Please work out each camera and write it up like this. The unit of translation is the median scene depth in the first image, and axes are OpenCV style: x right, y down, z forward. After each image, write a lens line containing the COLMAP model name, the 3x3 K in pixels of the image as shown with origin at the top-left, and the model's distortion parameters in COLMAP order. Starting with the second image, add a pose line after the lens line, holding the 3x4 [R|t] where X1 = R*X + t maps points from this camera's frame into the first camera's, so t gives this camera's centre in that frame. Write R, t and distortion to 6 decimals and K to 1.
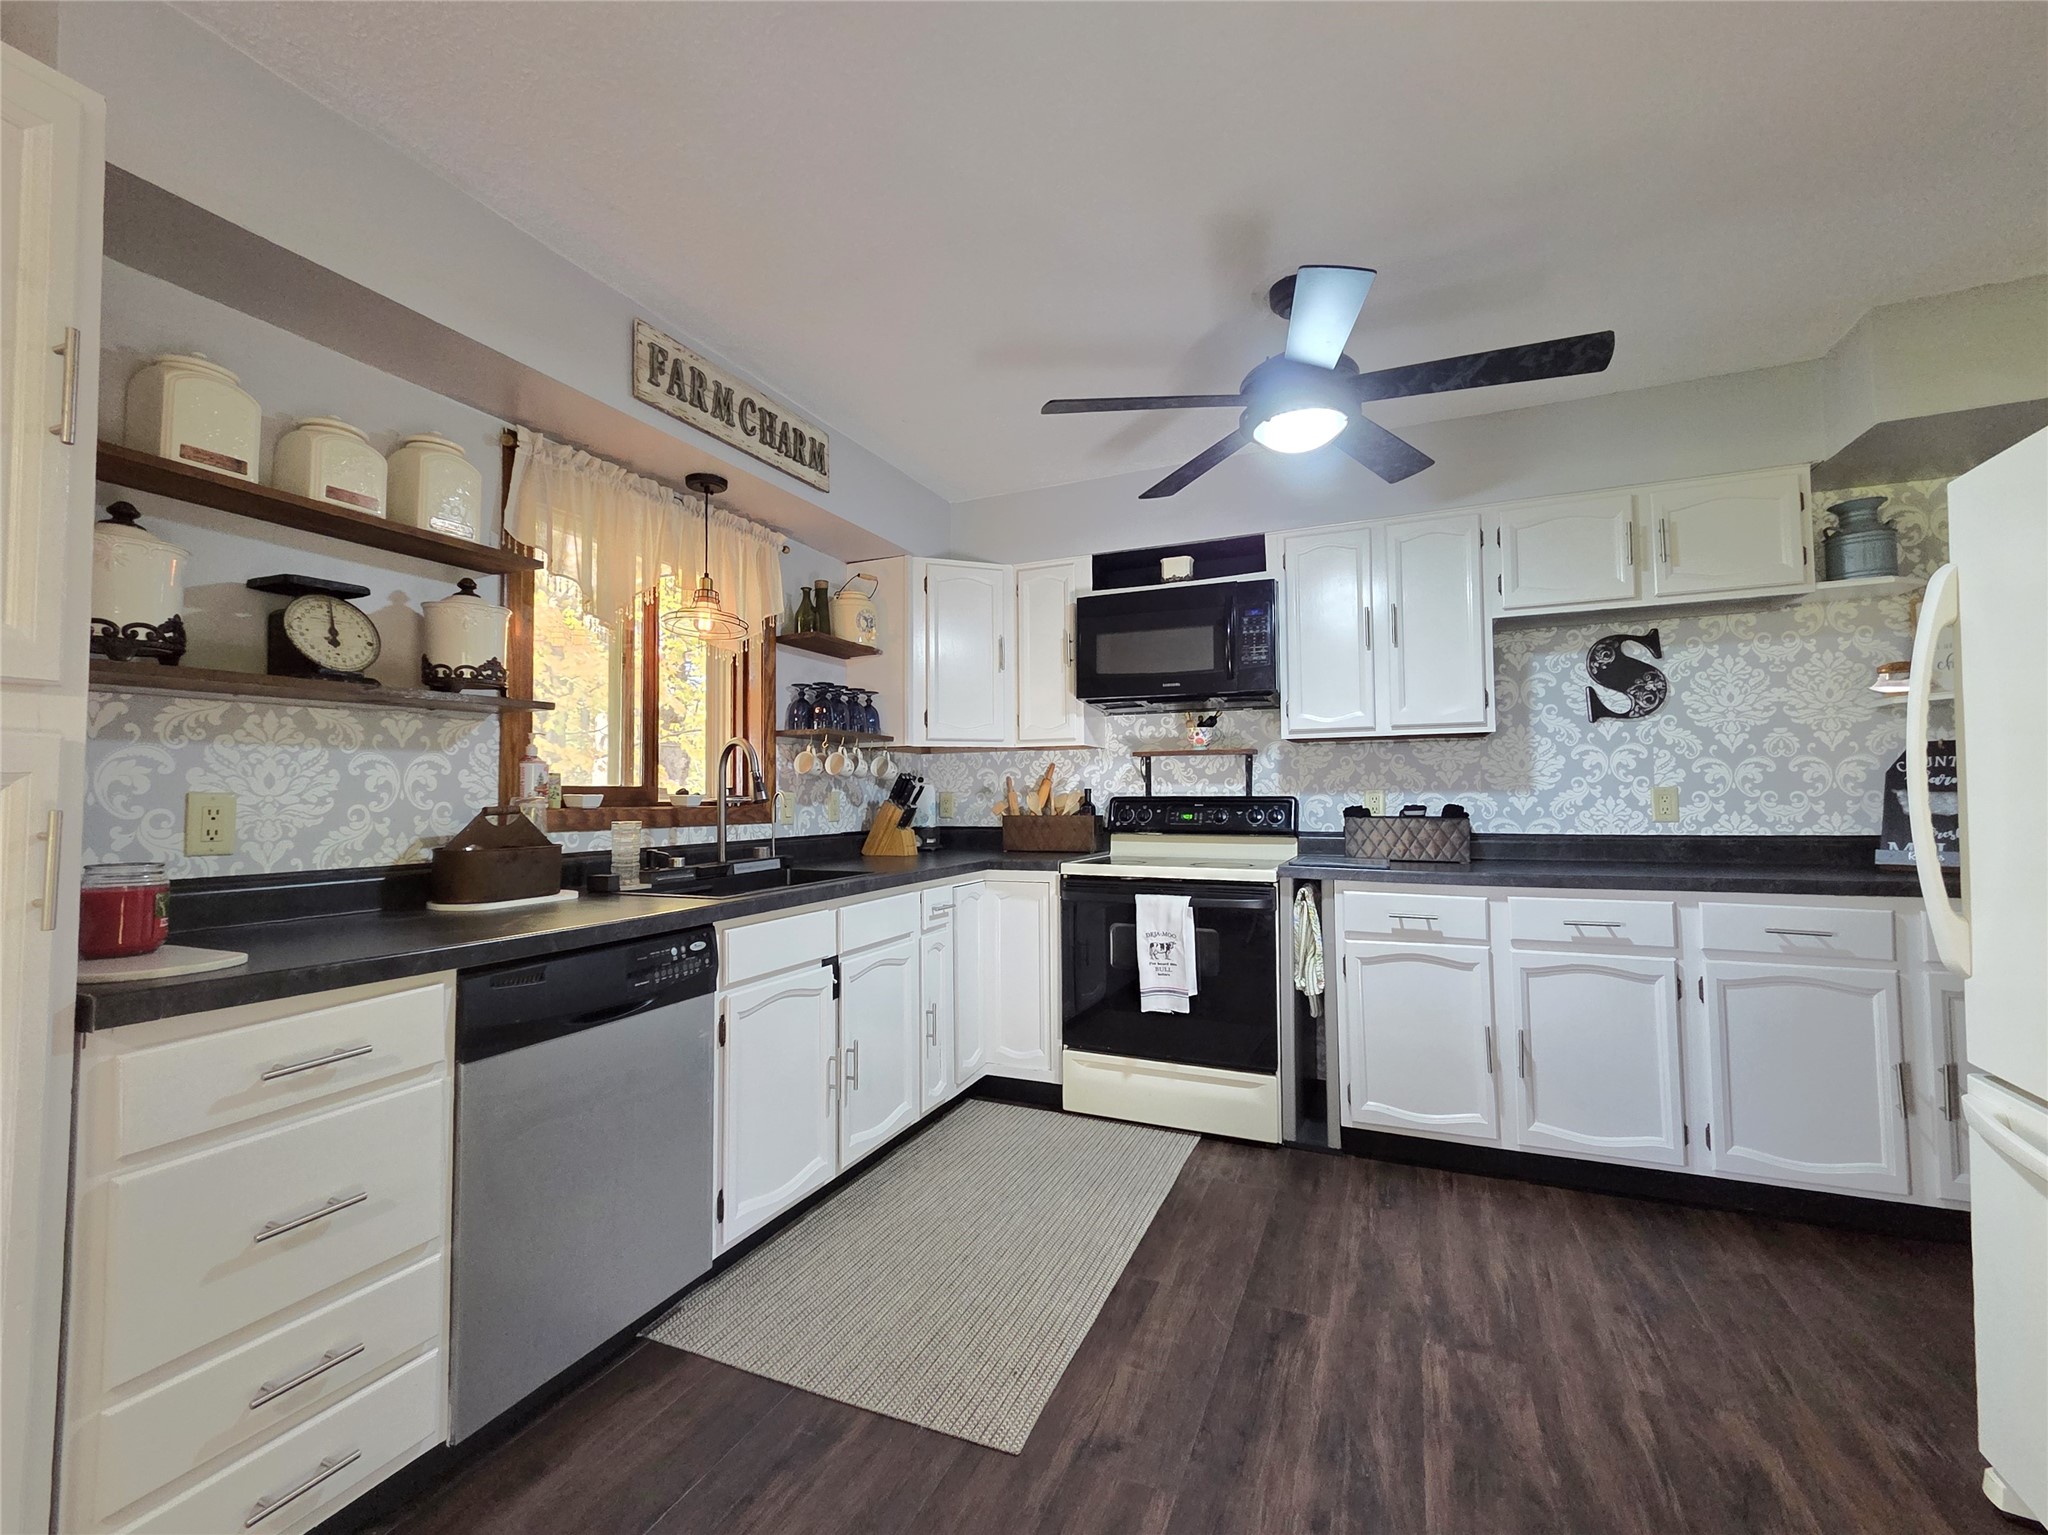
lens RADIAL K [[869.5, 0, 1009.2], [0, 869.5, 760.2], [0, 0, 1]] dist [0.000451, -0.000233]
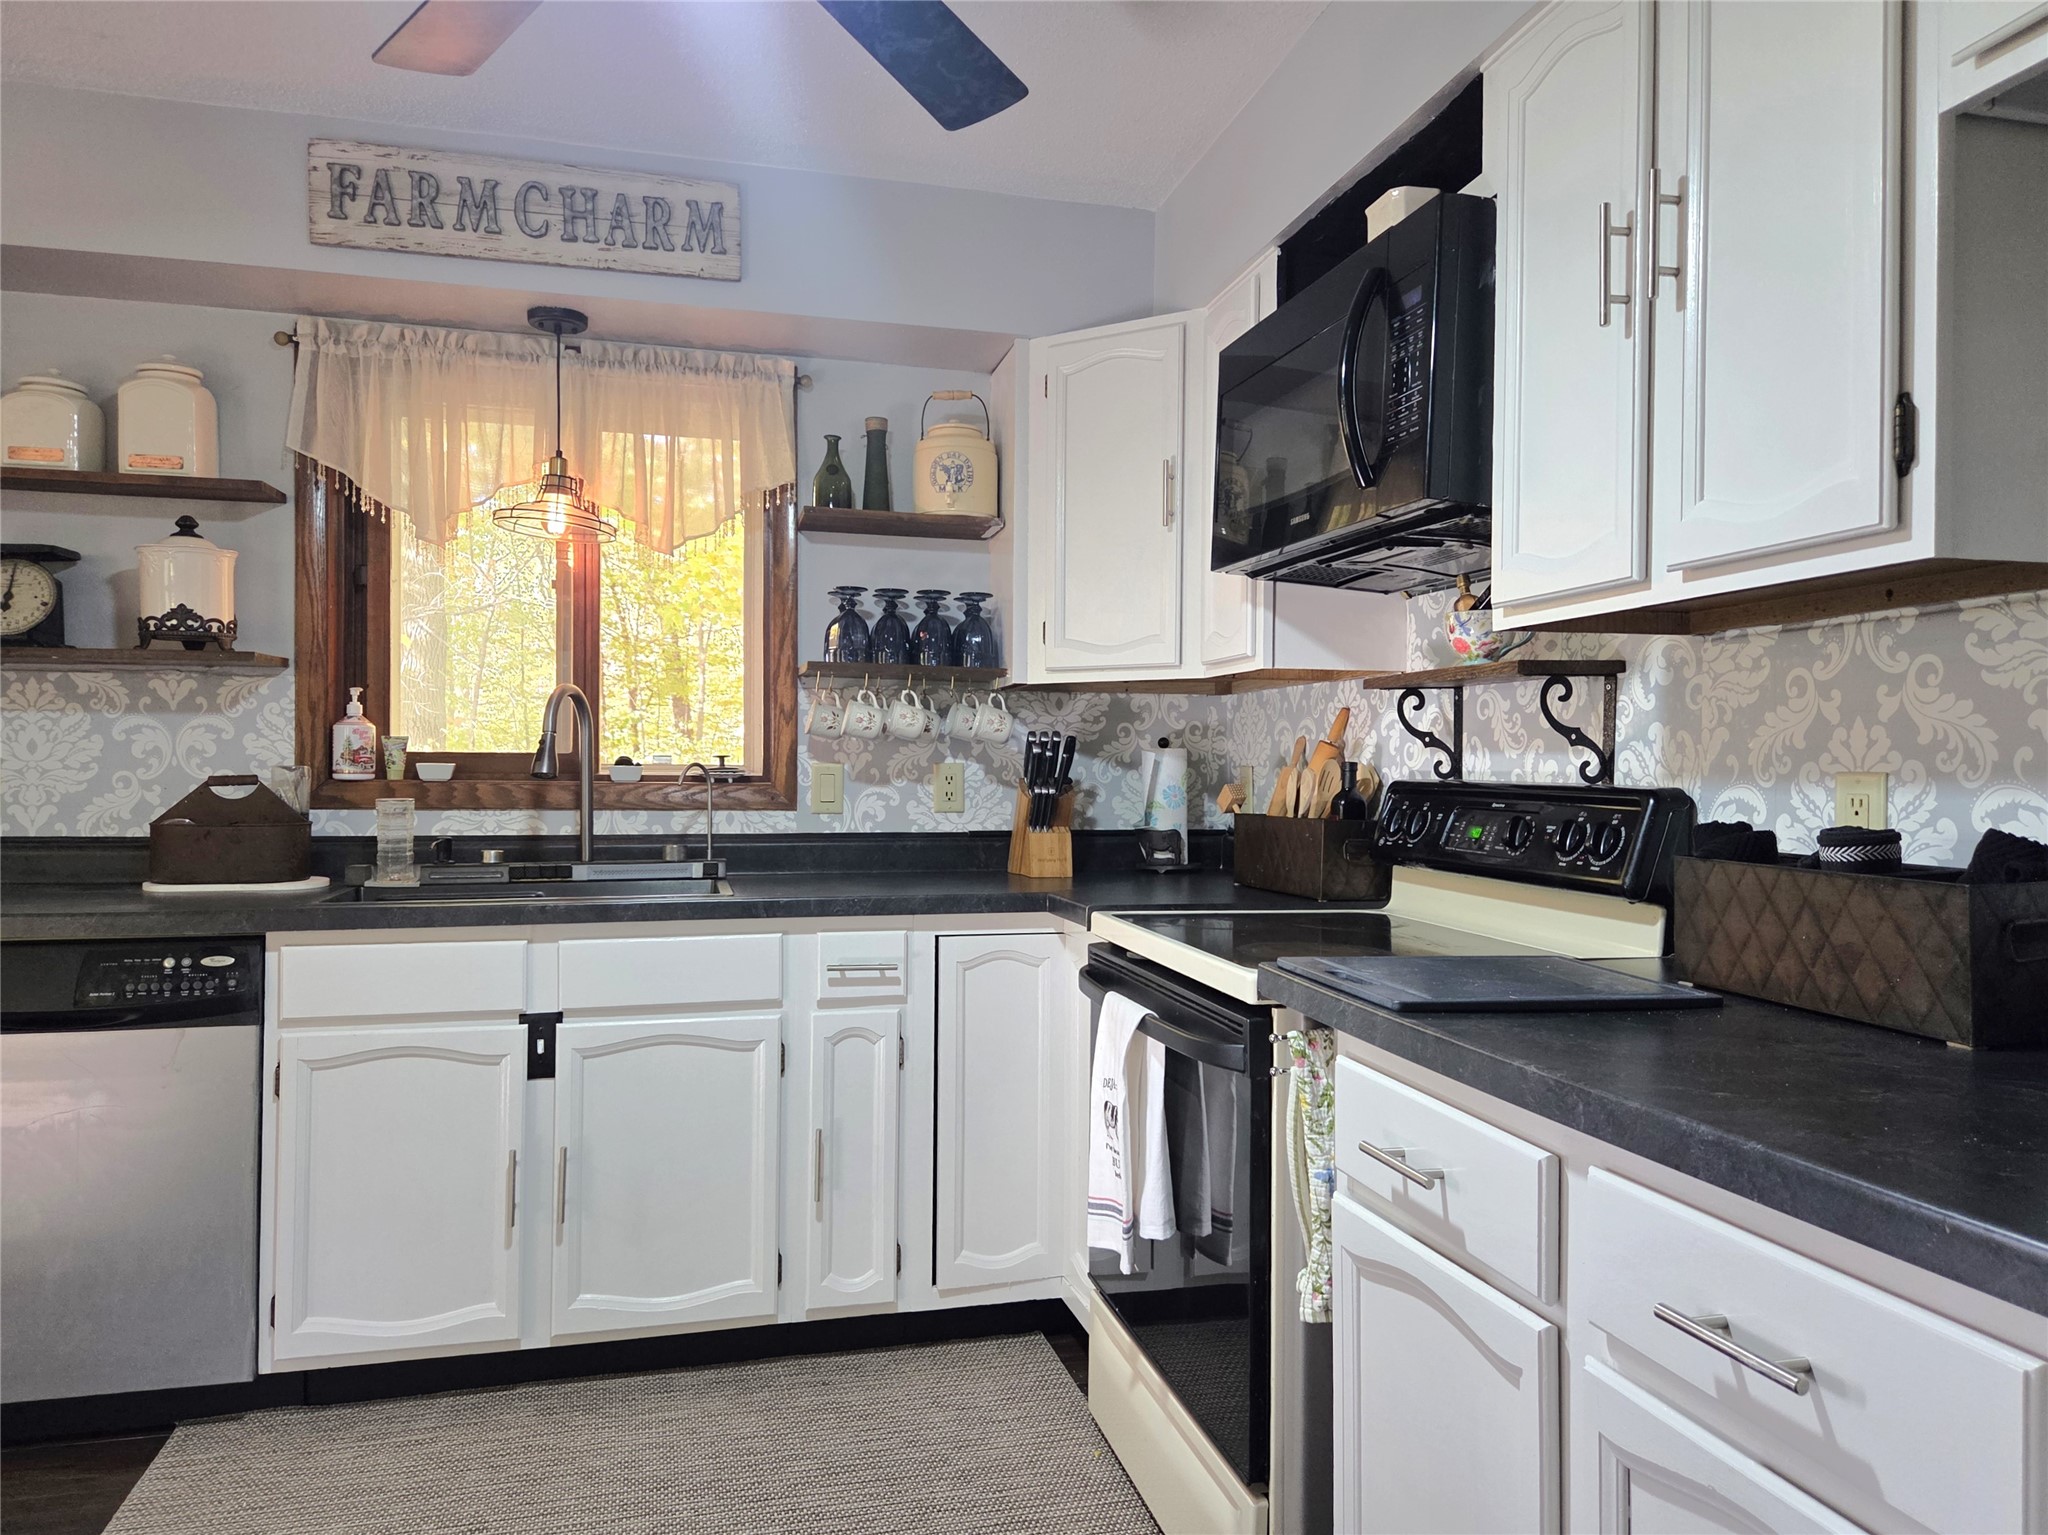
lens RADIAL K [[1415.2, 0, 1031.2], [0, 1415.2, 775.9], [0, 0, 1]] dist [0.024269, -0.001632]
pose [[0.628277, 0.016324, -0.777818, 0.752354], [0.019685, 0.999126, 0.036869, 0.012335], [0.777741, -0.038476, 0.627407, 0.541267]]
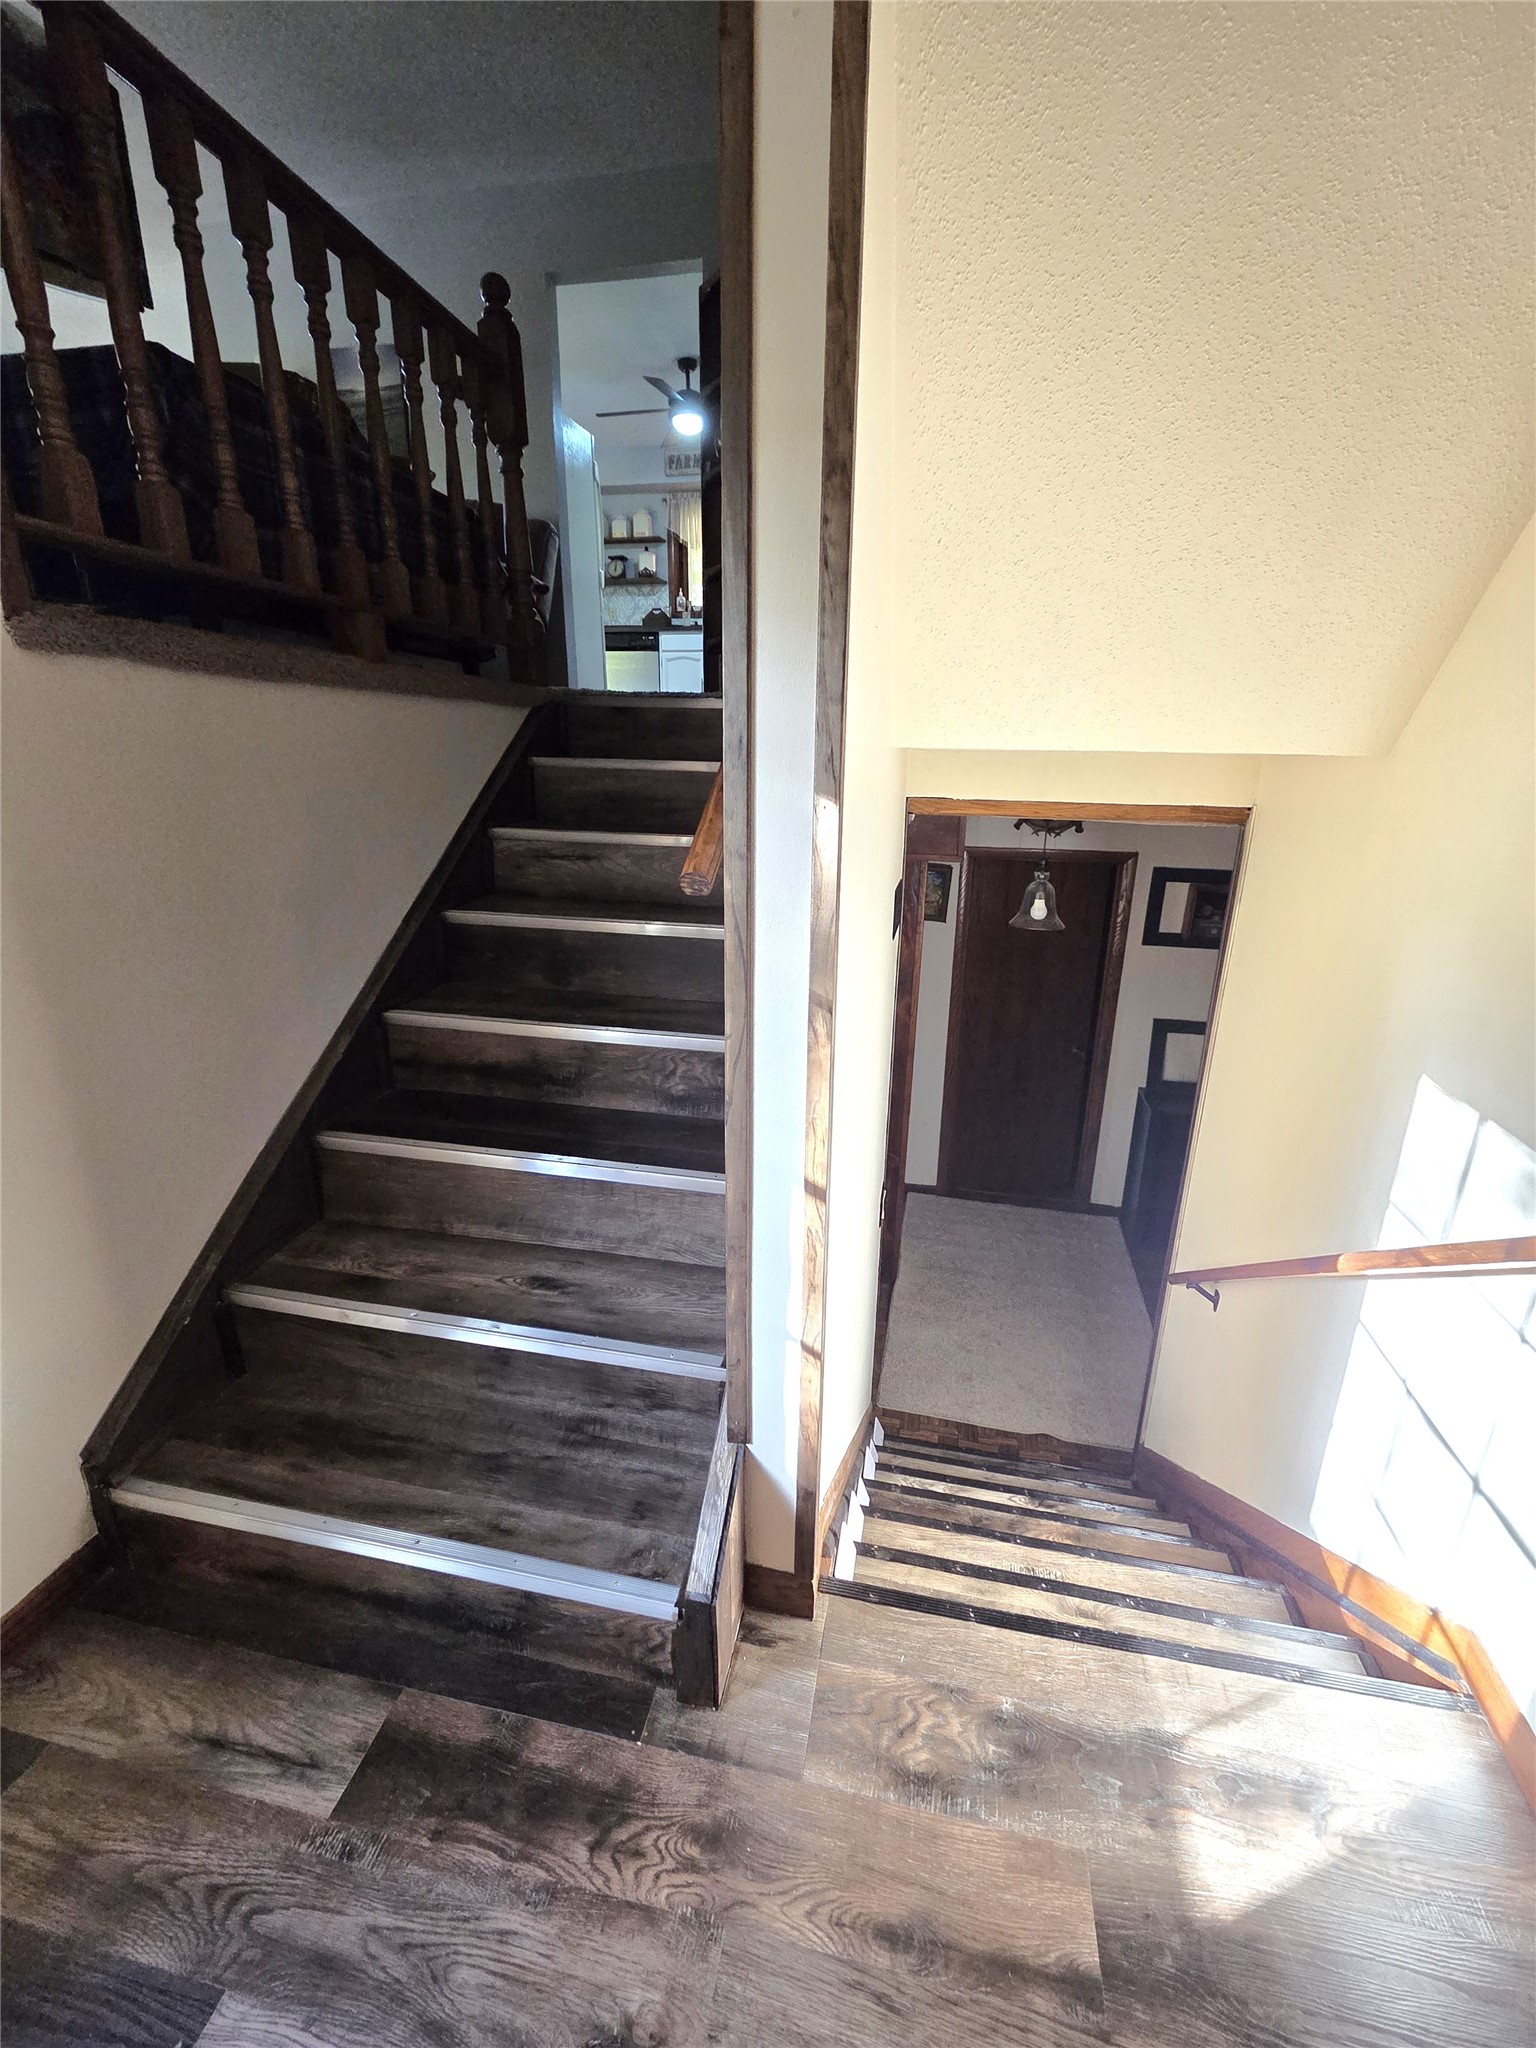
lens RADIAL K [[842.4, 0, 768.0], [0, 842.4, 1024.0], [0, 0, 1]] dist [-0.001424, -0.000404]
pose [[0.215302, 0.312110, -0.925328, 2.775960], [0.027963, 0.945192, 0.325316, 0.459223], [0.976147, -0.095917, 0.194774, 0.415397]]
